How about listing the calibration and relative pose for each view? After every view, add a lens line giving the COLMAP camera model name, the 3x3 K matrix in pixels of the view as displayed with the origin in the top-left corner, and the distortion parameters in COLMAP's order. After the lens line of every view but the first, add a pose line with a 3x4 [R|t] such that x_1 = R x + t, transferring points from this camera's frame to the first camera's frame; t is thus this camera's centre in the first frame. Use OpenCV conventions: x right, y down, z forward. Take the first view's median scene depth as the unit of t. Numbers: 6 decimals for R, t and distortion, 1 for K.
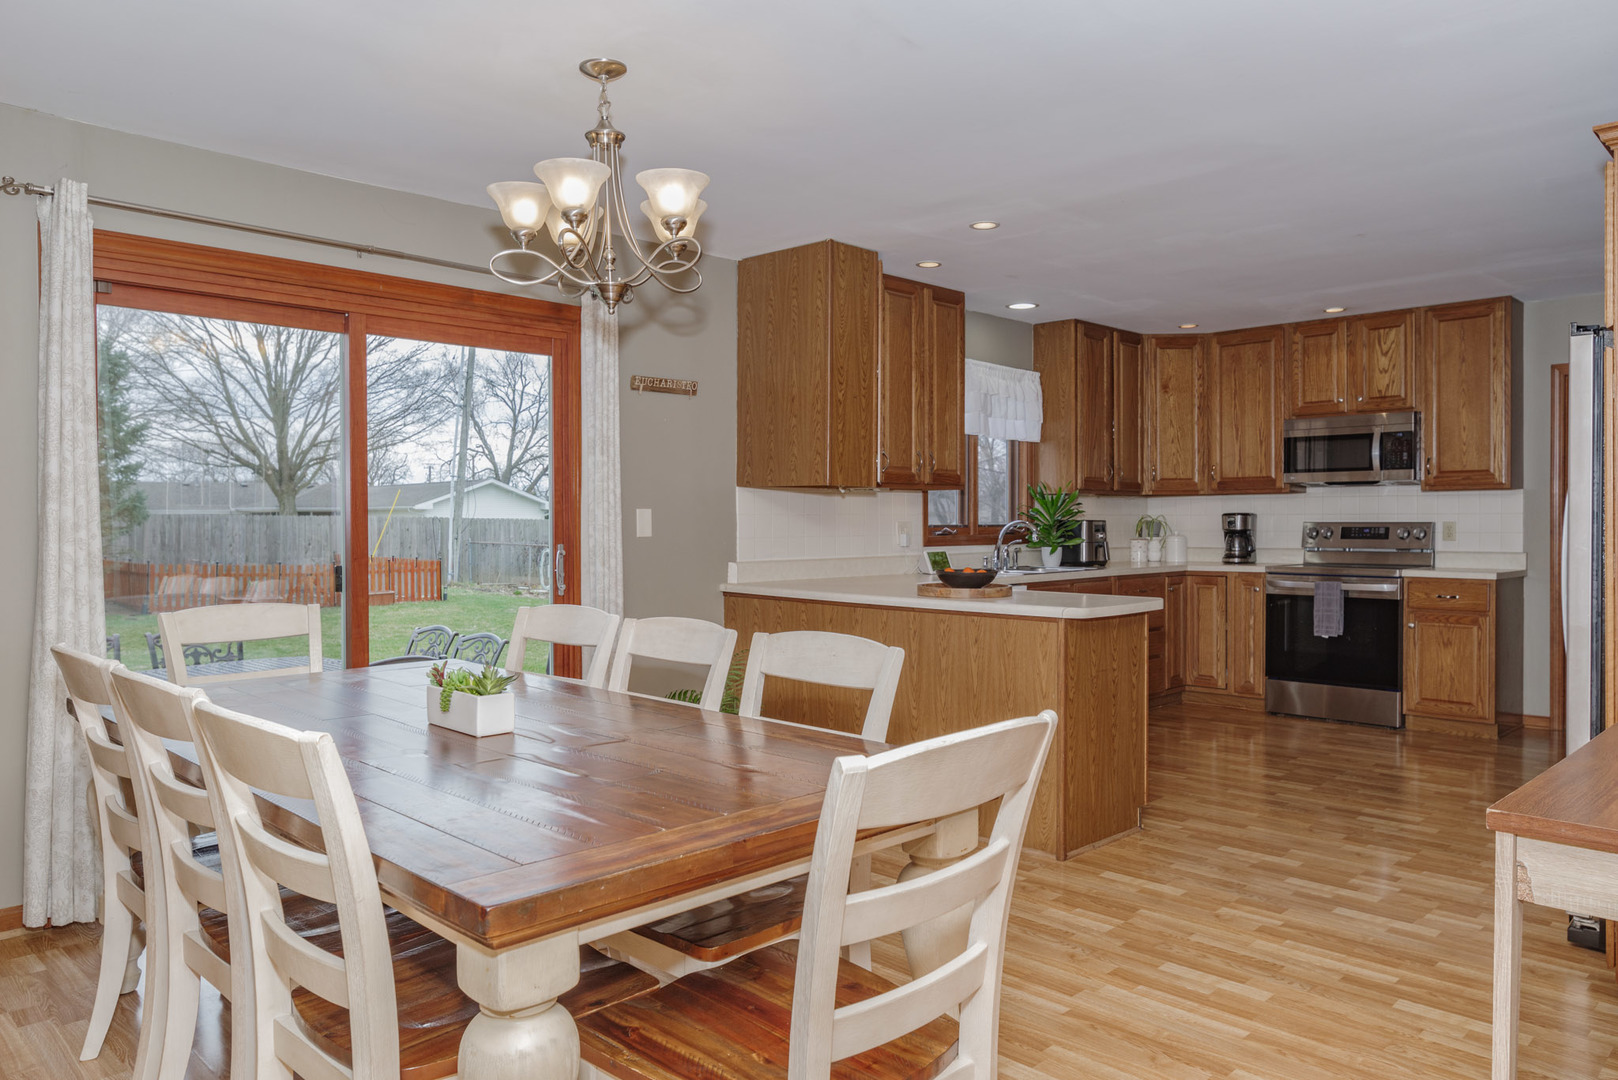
lens RADIAL K [[1148.3, 0, 814.1], [0, 1148.3, 528.9], [0, 0, 1]] dist [-0.006498, 0.001105]
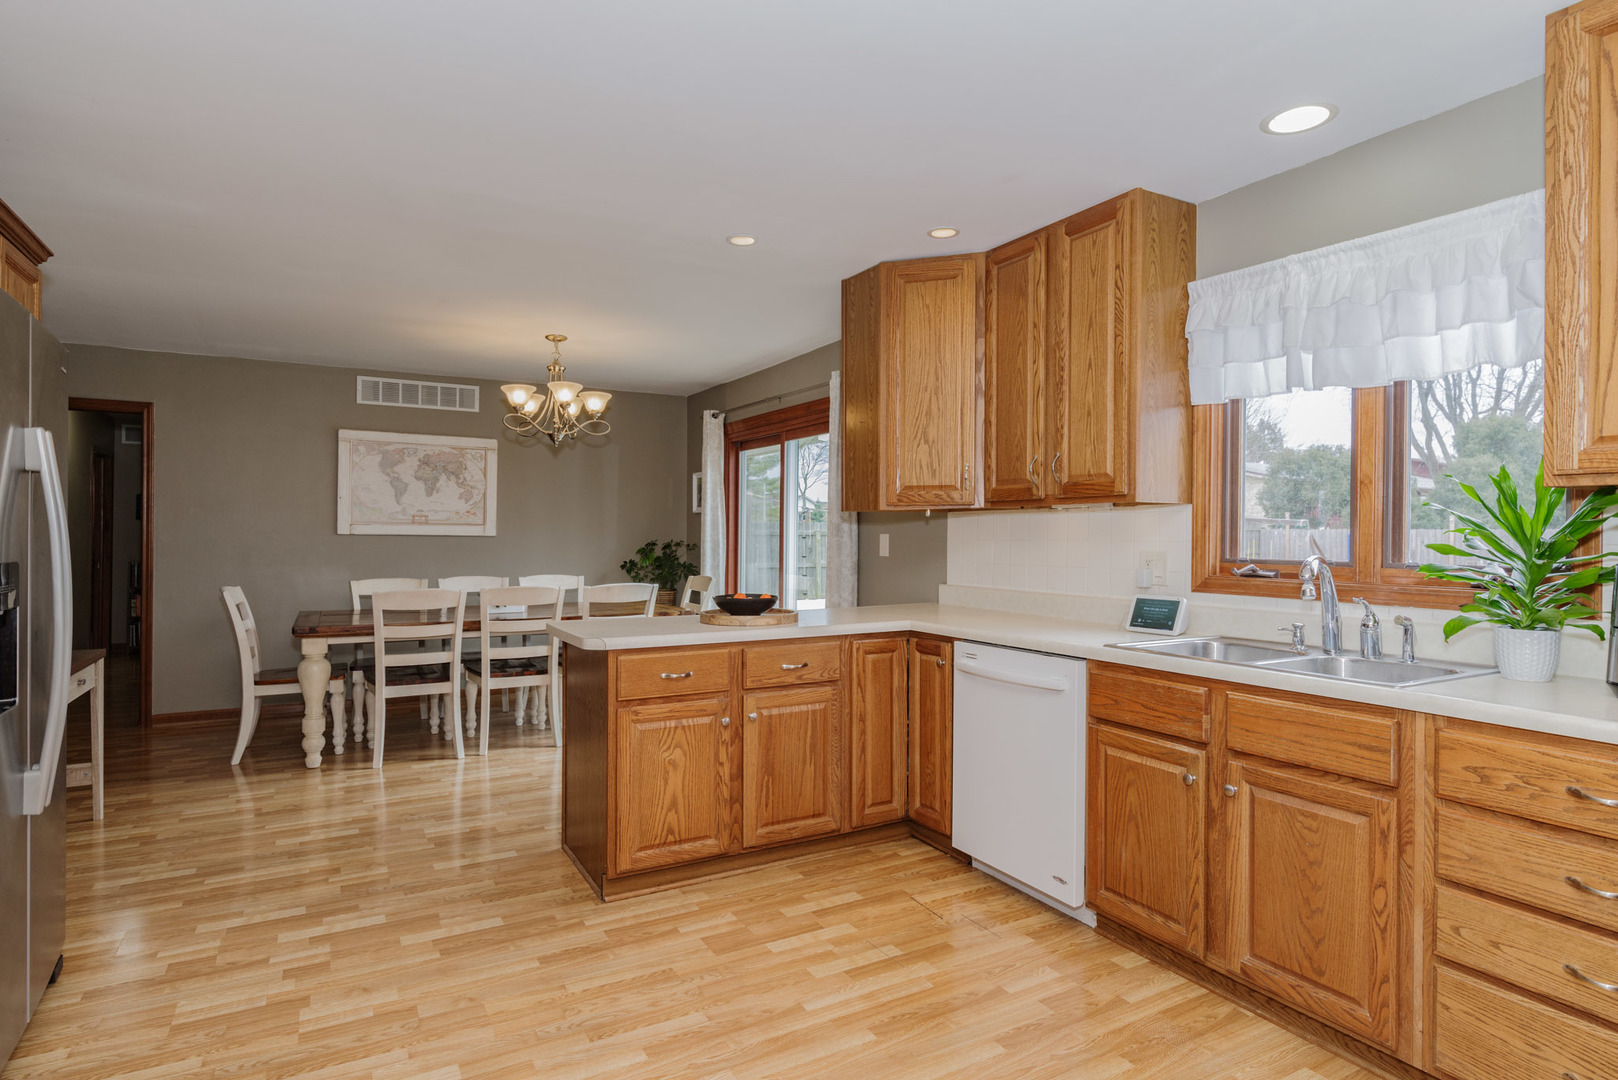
lens RADIAL K [[850.9, 0, 809.0], [0, 850.9, 540.0], [0, 0, 1]] dist [-0.003828, -0.001134]
pose [[-0.278604, 0.001836, -0.960404, 0.543657], [-0.016708, 0.999838, 0.006759, -0.011979], [0.960261, 0.017929, -0.278529, 0.836754]]
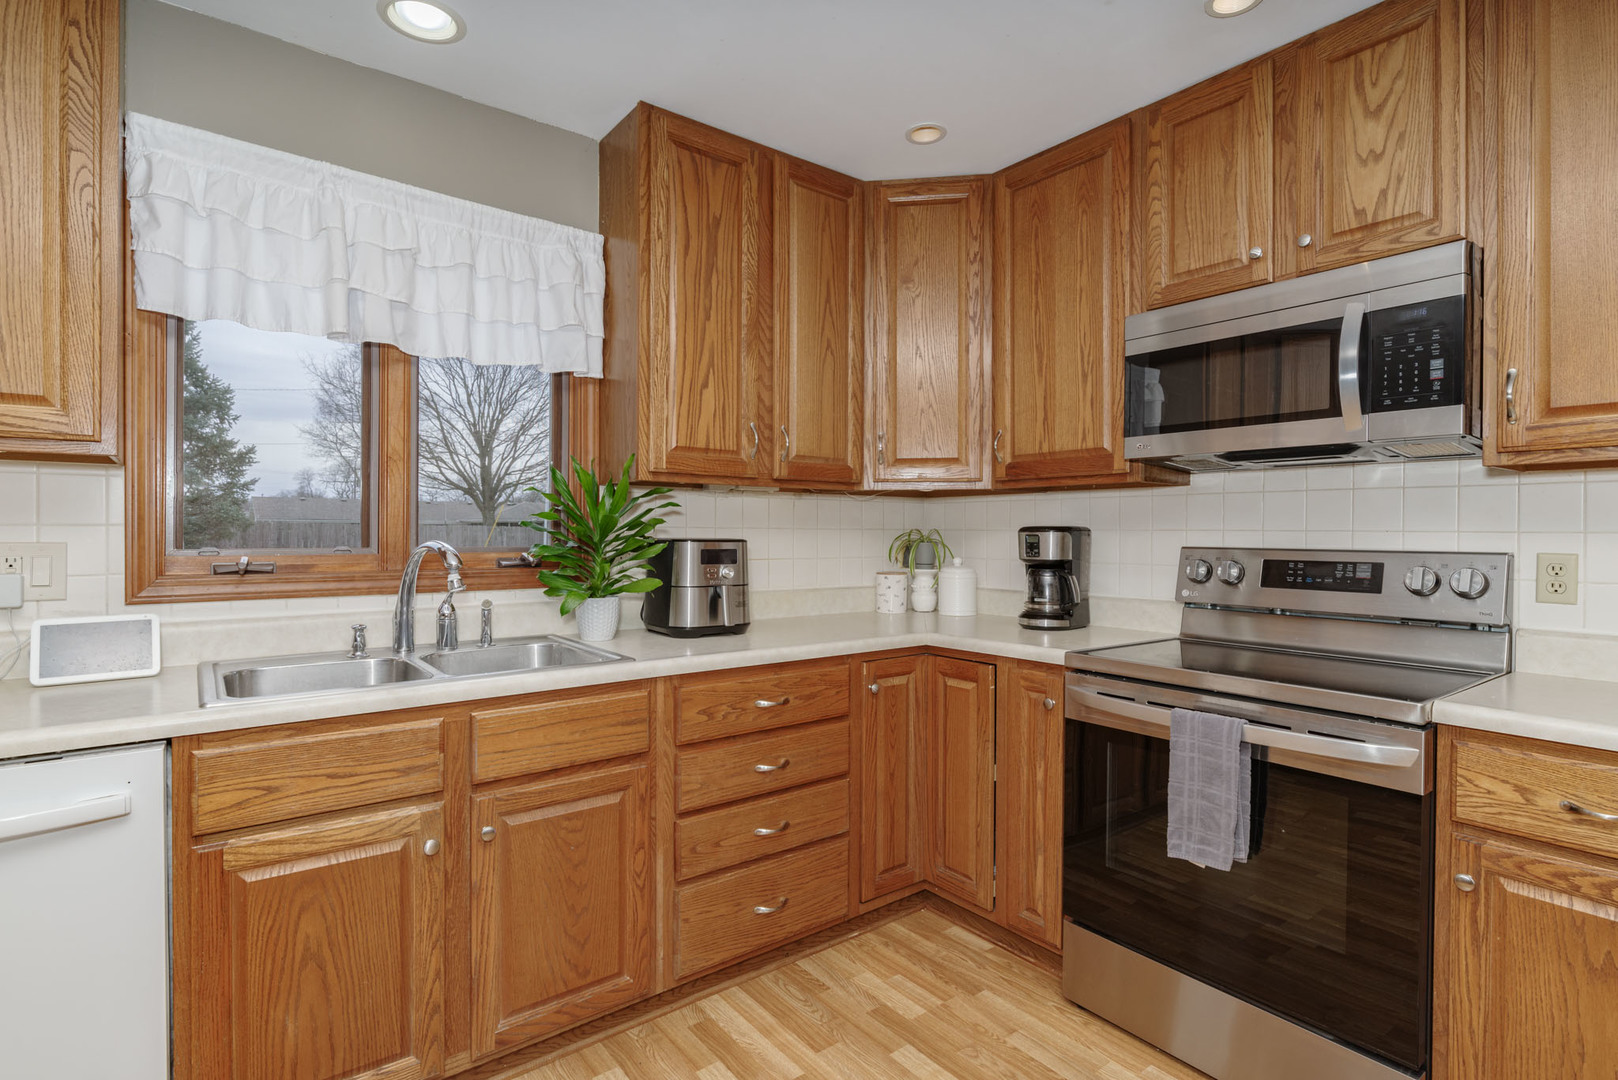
lens RADIAL K [[810.4, 0, 812.5], [0, 810.4, 532.5], [0, 0, 1]] dist [0.000233, -0.001667]
pose [[0.991950, 0.006337, -0.126470, 0.330546], [-0.006969, 0.999965, -0.004554, -0.009456], [0.126437, 0.005399, 0.991960, 0.675881]]
